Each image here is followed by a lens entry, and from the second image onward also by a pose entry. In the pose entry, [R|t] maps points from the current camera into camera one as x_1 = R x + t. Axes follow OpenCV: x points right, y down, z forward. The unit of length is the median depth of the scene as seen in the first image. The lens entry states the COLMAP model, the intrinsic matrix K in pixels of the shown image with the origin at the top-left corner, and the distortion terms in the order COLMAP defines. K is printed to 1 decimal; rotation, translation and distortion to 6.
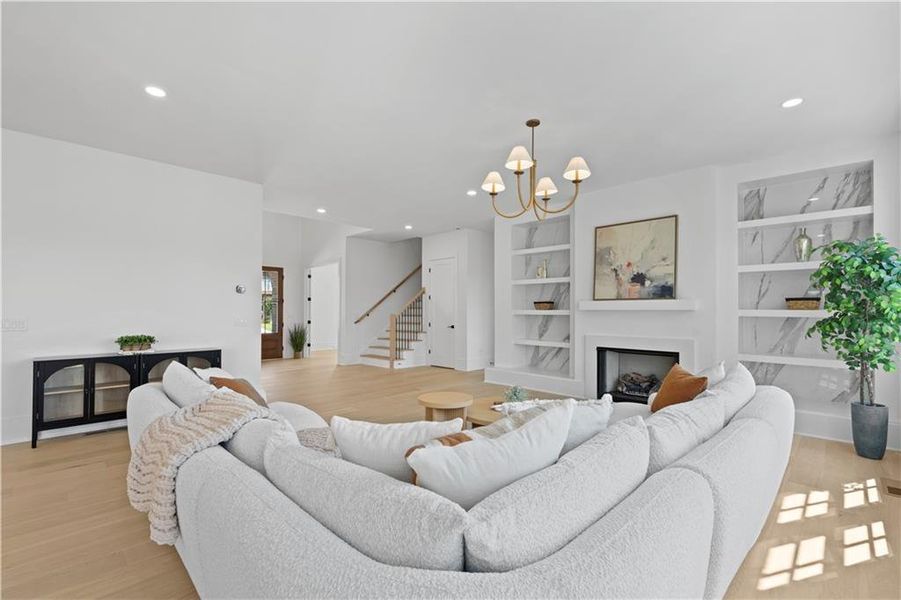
lens RADIAL K [[390.0, 0, 459.6], [0, 390.0, 304.6], [0, 0, 1]] dist [-0.001658, 0.000750]
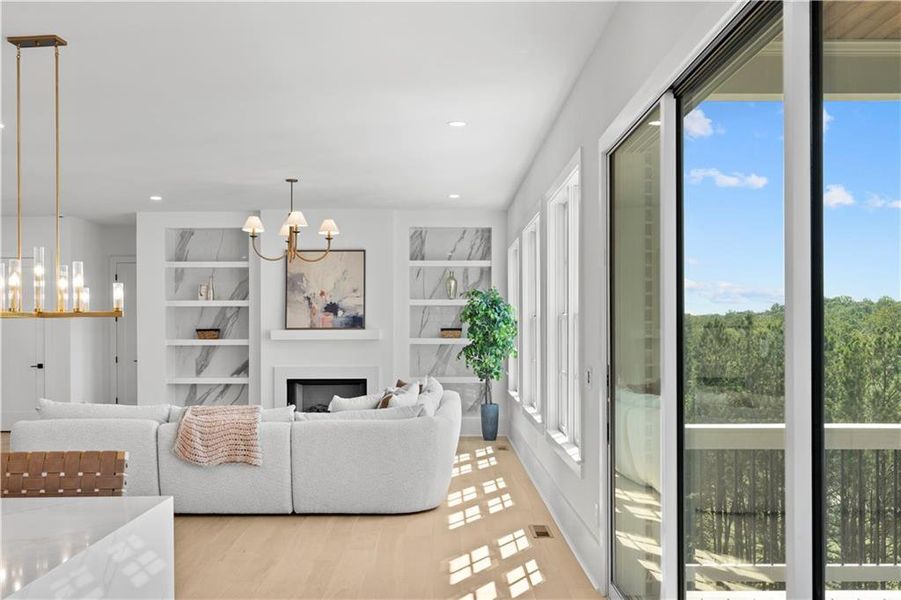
lens RADIAL K [[834.8, 0, 436.9], [0, 834.8, 315.4], [0, 0, 1]] dist [0.001500, 0.000000]
pose [[0.721950, 0.003962, 0.691933, -0.830501], [-0.005006, 0.999987, -0.000502, -0.047876], [-0.691927, -0.003101, 0.721961, -0.740363]]
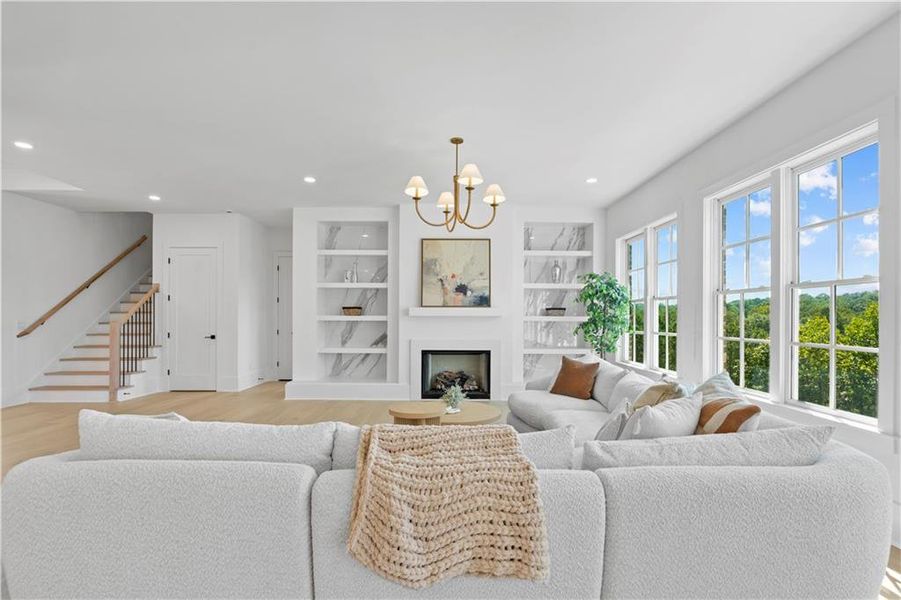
lens RADIAL K [[412.1, 0, 450.6], [0, 412.1, 309.9], [0, 0, 1]] dist [-0.005334, 0.001565]
pose [[0.716064, 0.010252, 0.697959, -0.415774], [-0.012336, 0.999922, -0.002031, -0.001239], [-0.697925, -0.007156, 0.716135, 0.142400]]
